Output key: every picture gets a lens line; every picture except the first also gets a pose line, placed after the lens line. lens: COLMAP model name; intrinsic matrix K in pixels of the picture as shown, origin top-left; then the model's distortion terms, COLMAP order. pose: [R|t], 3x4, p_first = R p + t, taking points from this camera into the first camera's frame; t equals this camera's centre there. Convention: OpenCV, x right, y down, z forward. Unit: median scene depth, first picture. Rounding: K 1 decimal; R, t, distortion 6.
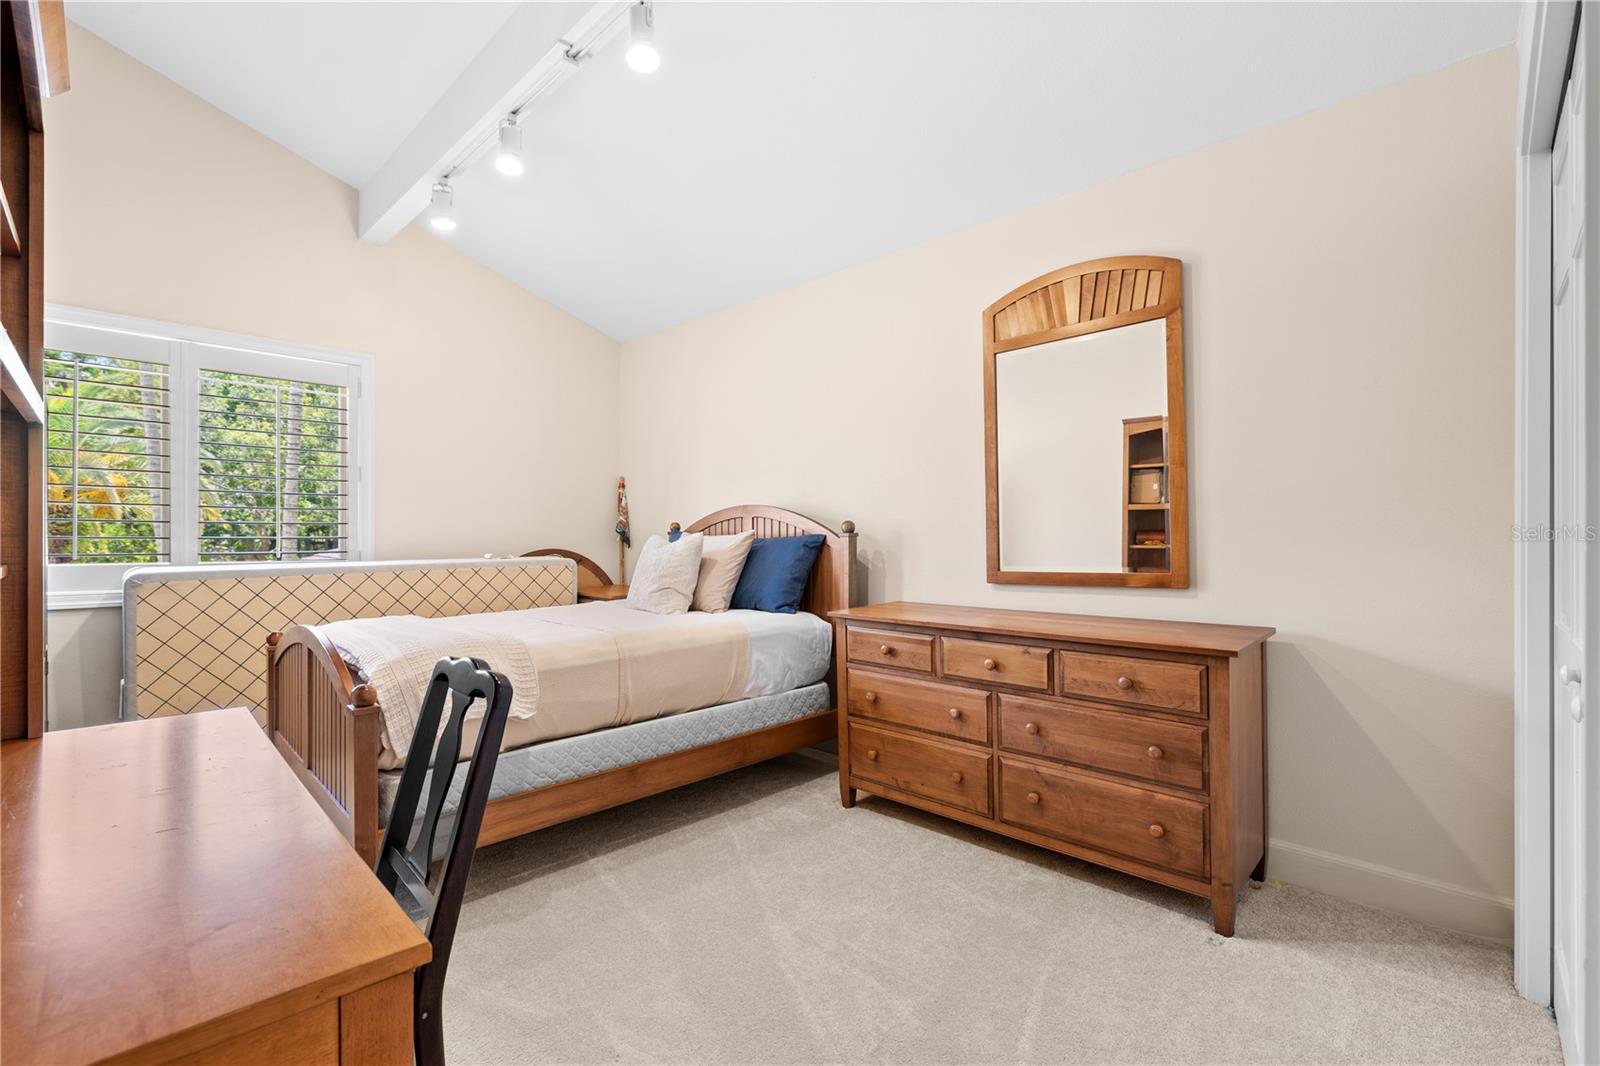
lens RADIAL K [[709.7, 0, 800.0], [0, 709.7, 533.0], [0, 0, 1]] dist [-0.000217, -0.000014]
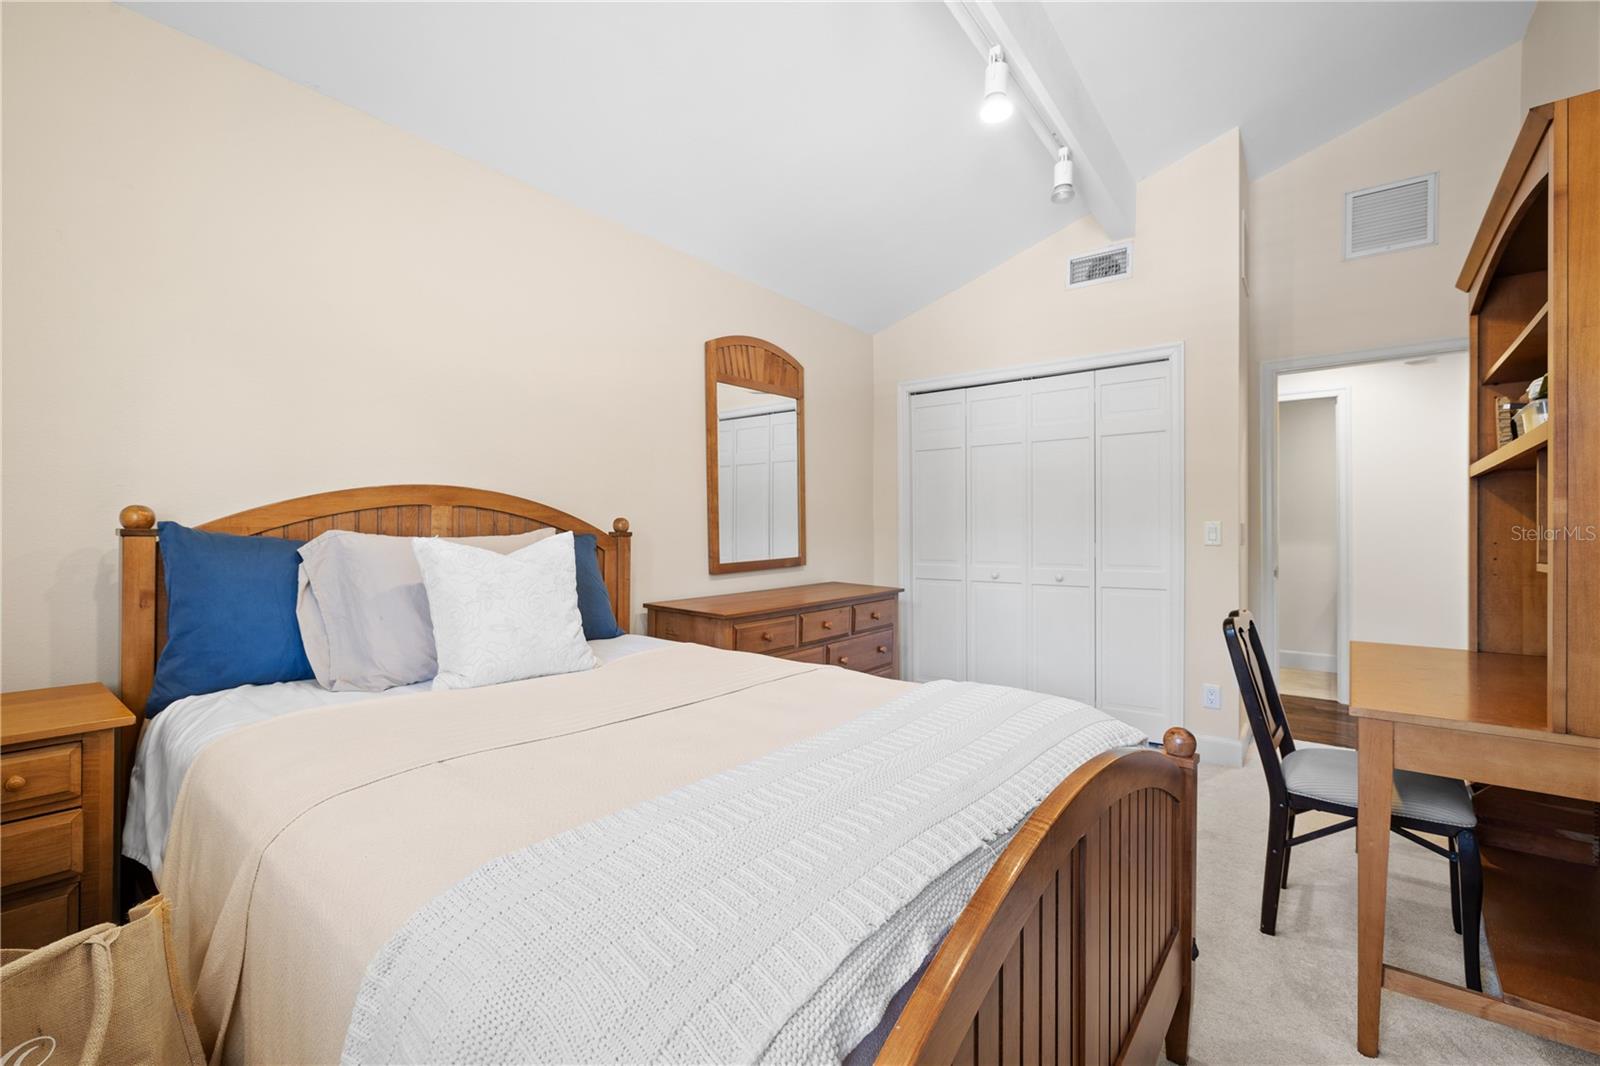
lens RADIAL K [[672.6, 0, 798.7], [0, 672.6, 522.3], [0, 0, 1]] dist [0.000982, 0.000237]
pose [[-0.077351, 0.003534, 0.996998, -1.005939], [-0.006176, 0.999973, -0.004024, -0.013062], [-0.996985, -0.006469, -0.077327, 1.111586]]
